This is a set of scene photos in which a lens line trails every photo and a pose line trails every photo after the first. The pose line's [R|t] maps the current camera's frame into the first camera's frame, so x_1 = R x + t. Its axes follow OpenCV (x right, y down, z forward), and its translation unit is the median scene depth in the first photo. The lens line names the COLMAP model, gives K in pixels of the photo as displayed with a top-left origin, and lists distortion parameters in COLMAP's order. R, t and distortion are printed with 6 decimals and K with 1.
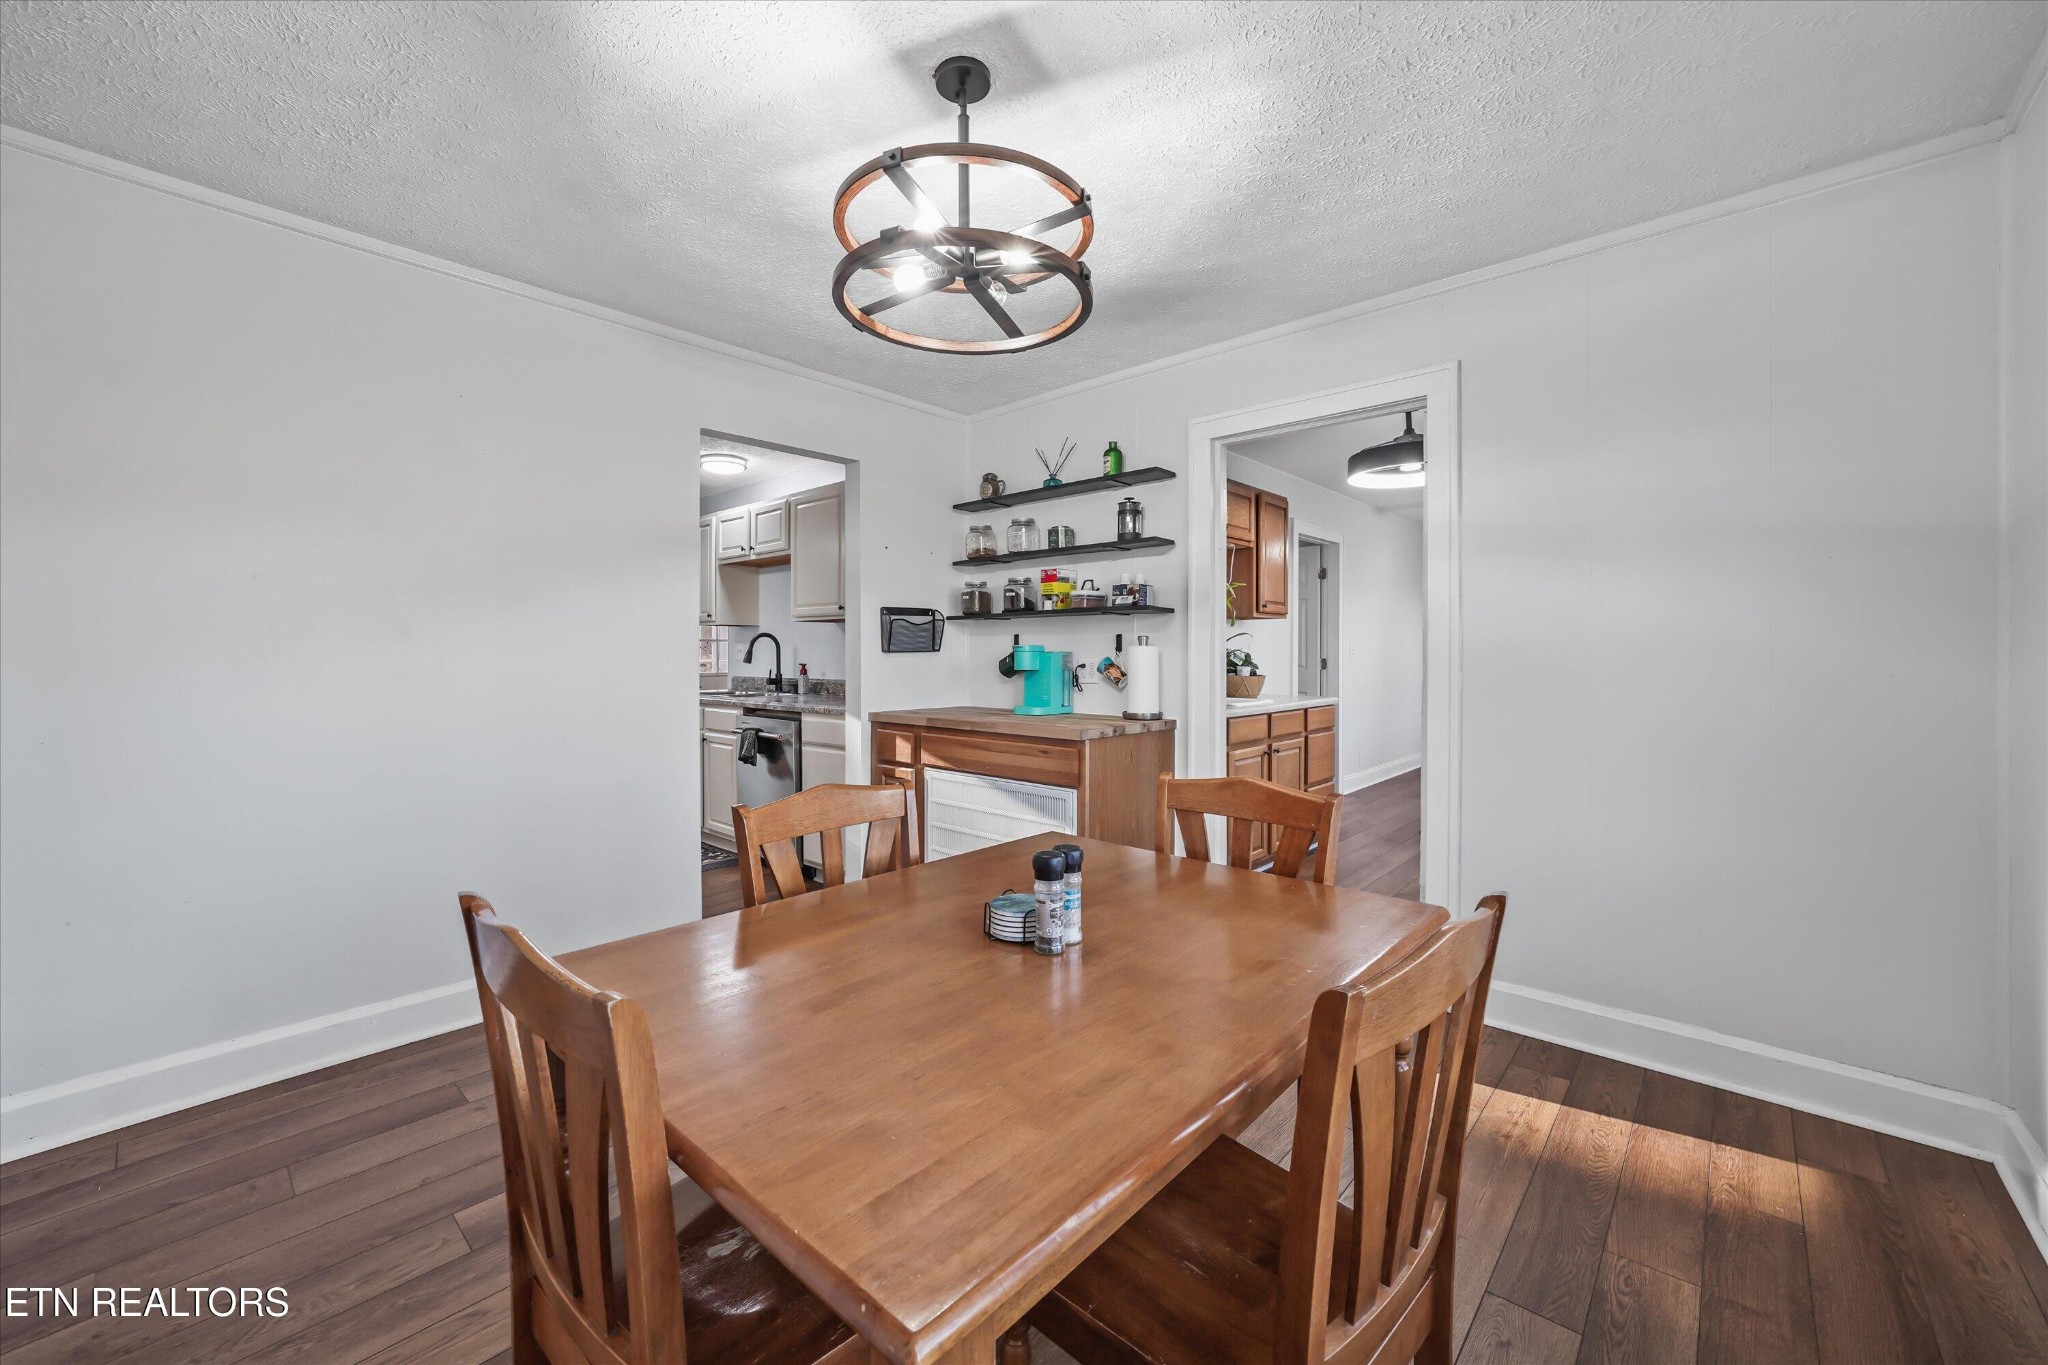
lens RADIAL K [[816.9, 0, 1020.9], [0, 816.9, 666.5], [0, 0, 1]] dist [-0.004399, 0.000705]
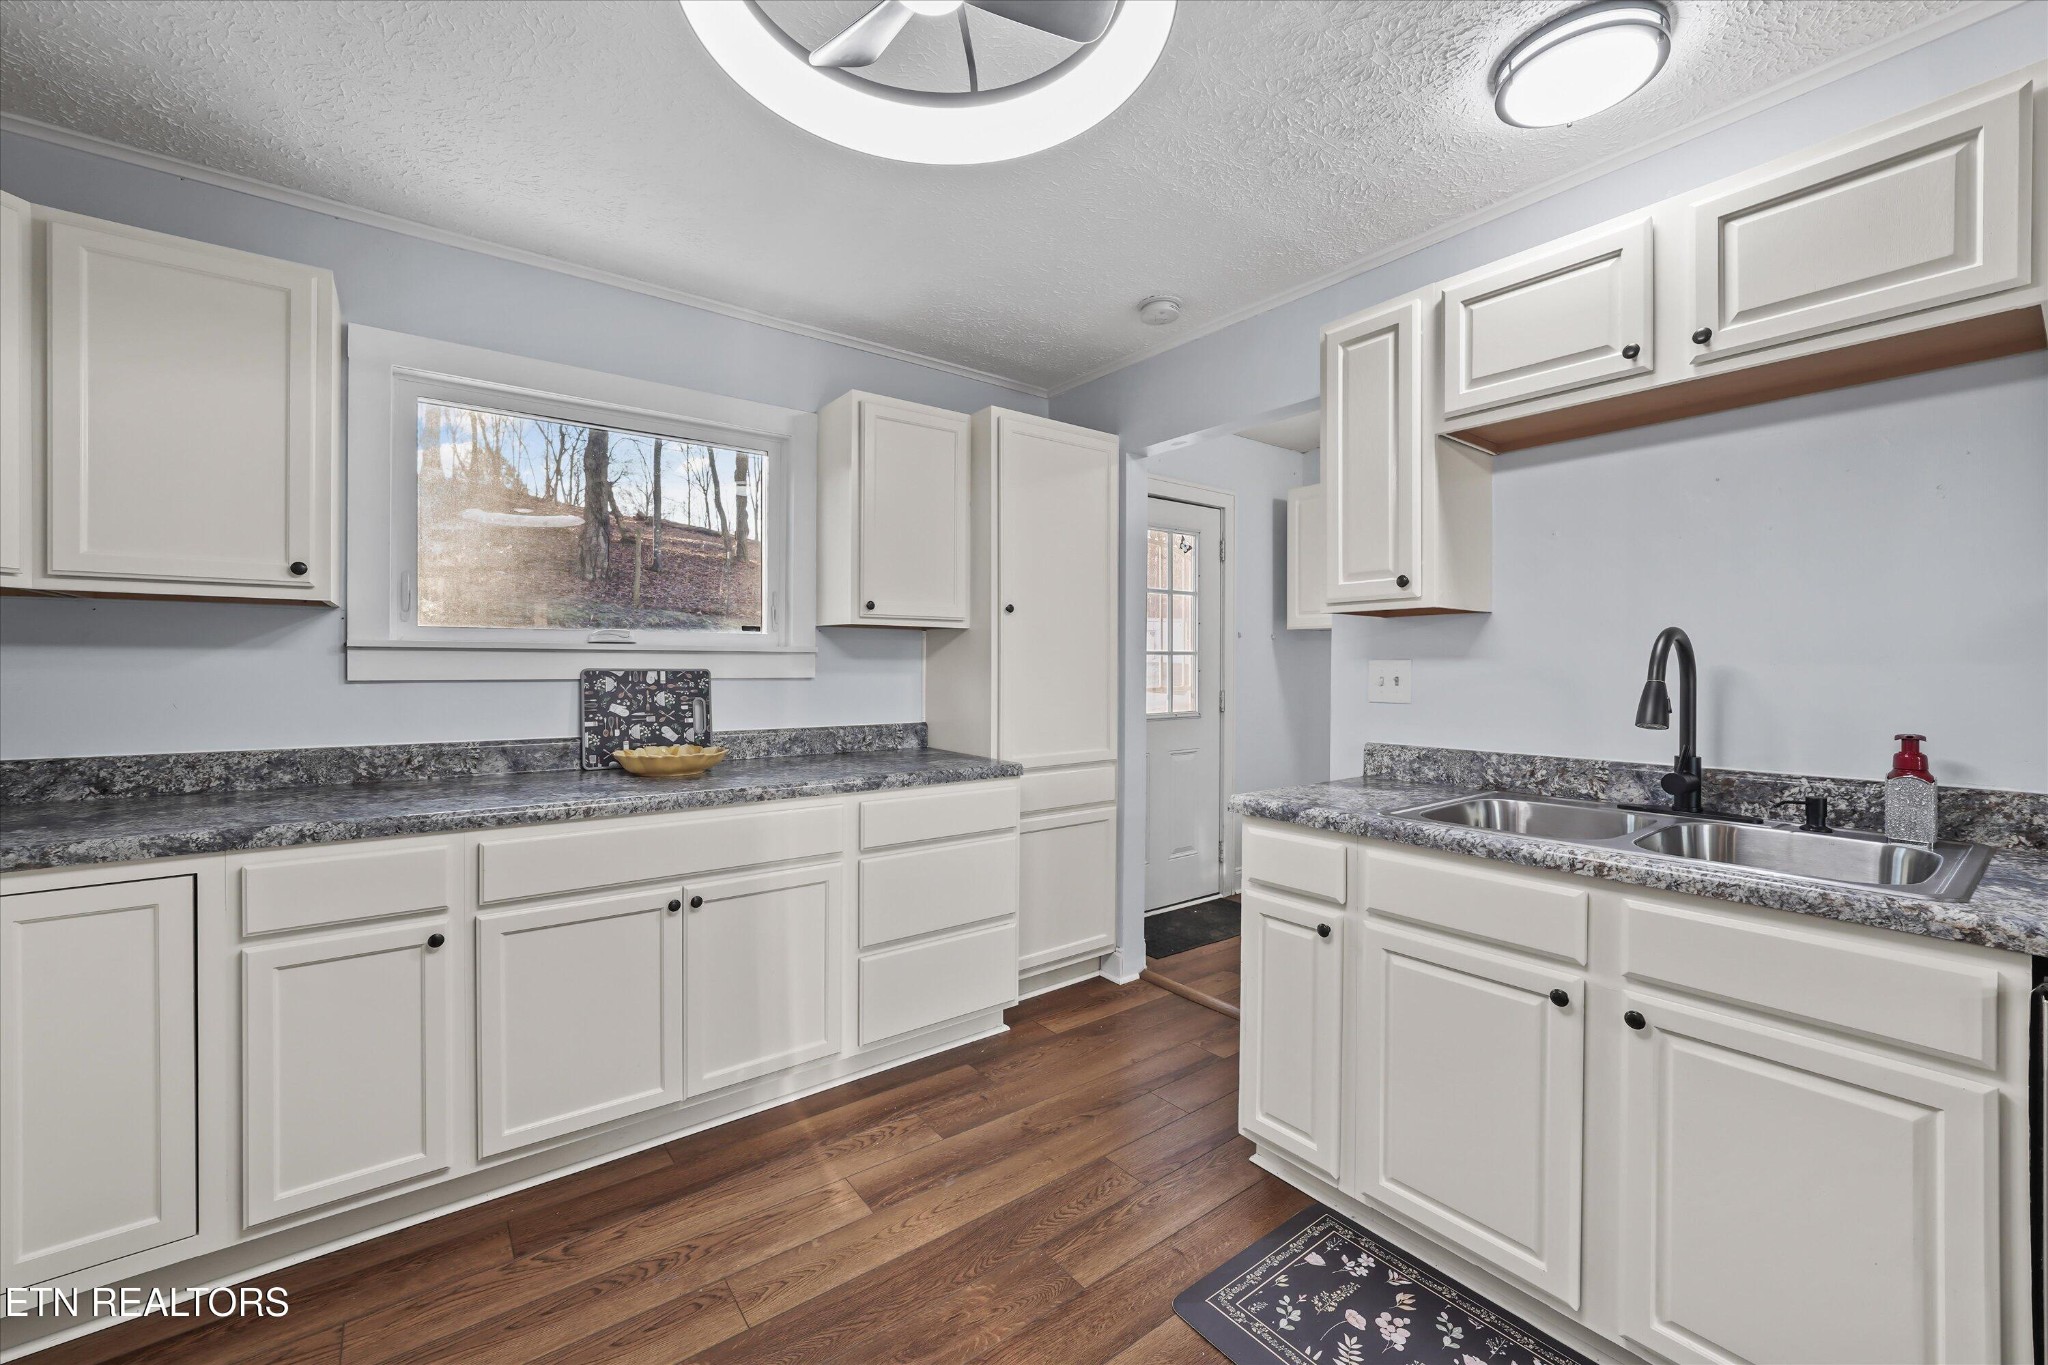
lens RADIAL K [[816.9, 0, 1020.9], [0, 816.9, 666.5], [0, 0, 1]] dist [-0.004399, 0.000705]
pose [[0.985207, 0.005243, -0.171289, -0.518684], [-0.007449, 0.999897, -0.012241, -0.020981], [0.171207, 0.013336, 0.985145, 0.667871]]
